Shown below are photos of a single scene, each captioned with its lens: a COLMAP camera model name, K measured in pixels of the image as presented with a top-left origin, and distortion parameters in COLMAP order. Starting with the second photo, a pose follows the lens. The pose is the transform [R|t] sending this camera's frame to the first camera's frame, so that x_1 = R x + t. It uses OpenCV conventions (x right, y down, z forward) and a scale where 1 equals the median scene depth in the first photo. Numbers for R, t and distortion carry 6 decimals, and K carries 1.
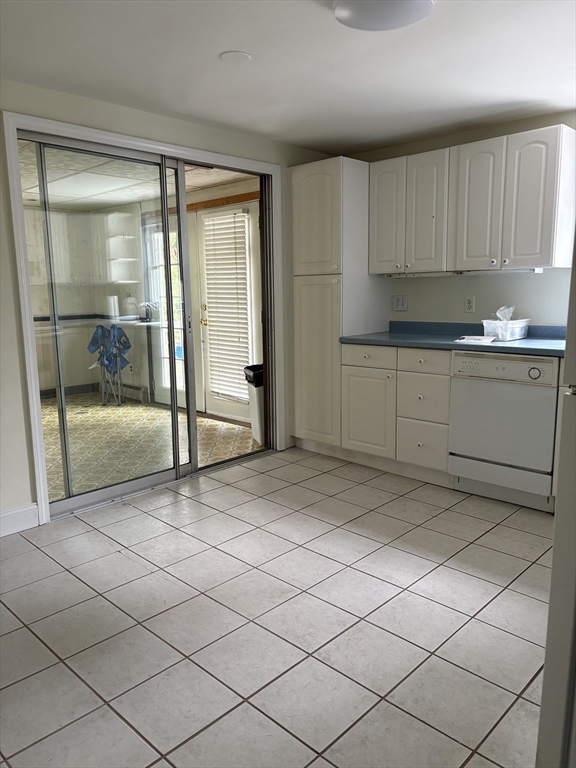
lens RADIAL K [[579.8, 0, 289.0], [0, 579.8, 384.6], [0, 0, 1]] dist [0.008419, -0.000690]
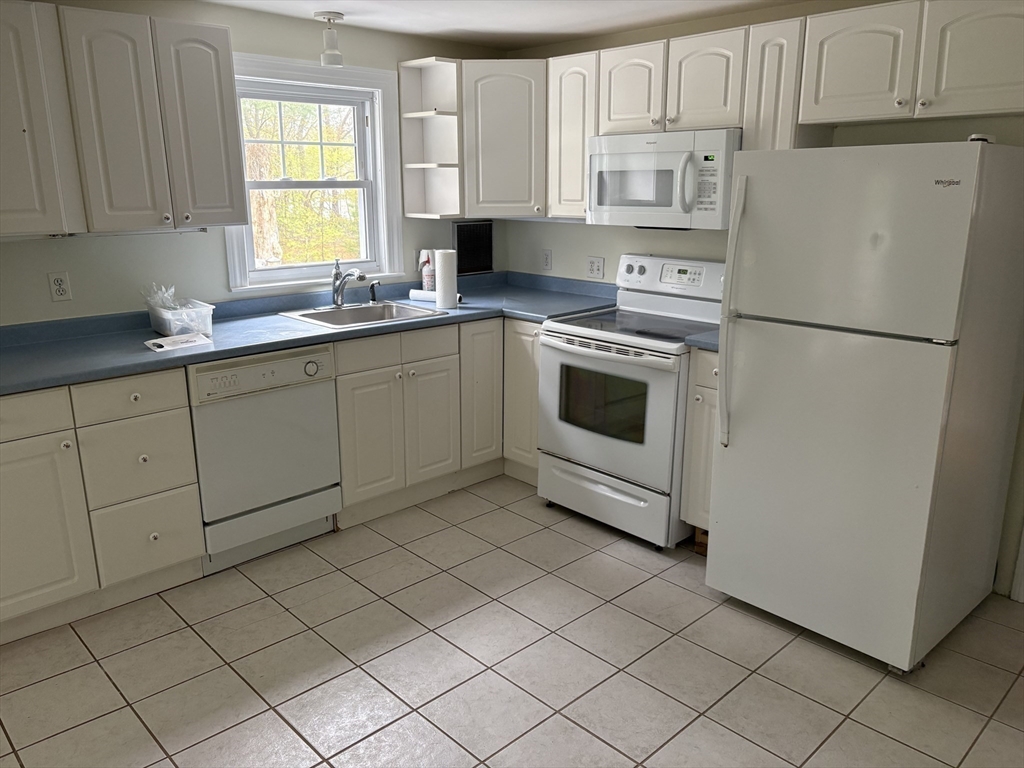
lens RADIAL K [[773.1, 0, 513.9], [0, 773.1, 382.7], [0, 0, 1]] dist [0.008419, -0.000690]
pose [[0.036501, -0.233519, 0.971667, -0.521563], [0.165561, 0.960292, 0.224565, -0.172988], [-0.985524, 0.152673, 0.073713, 0.617025]]
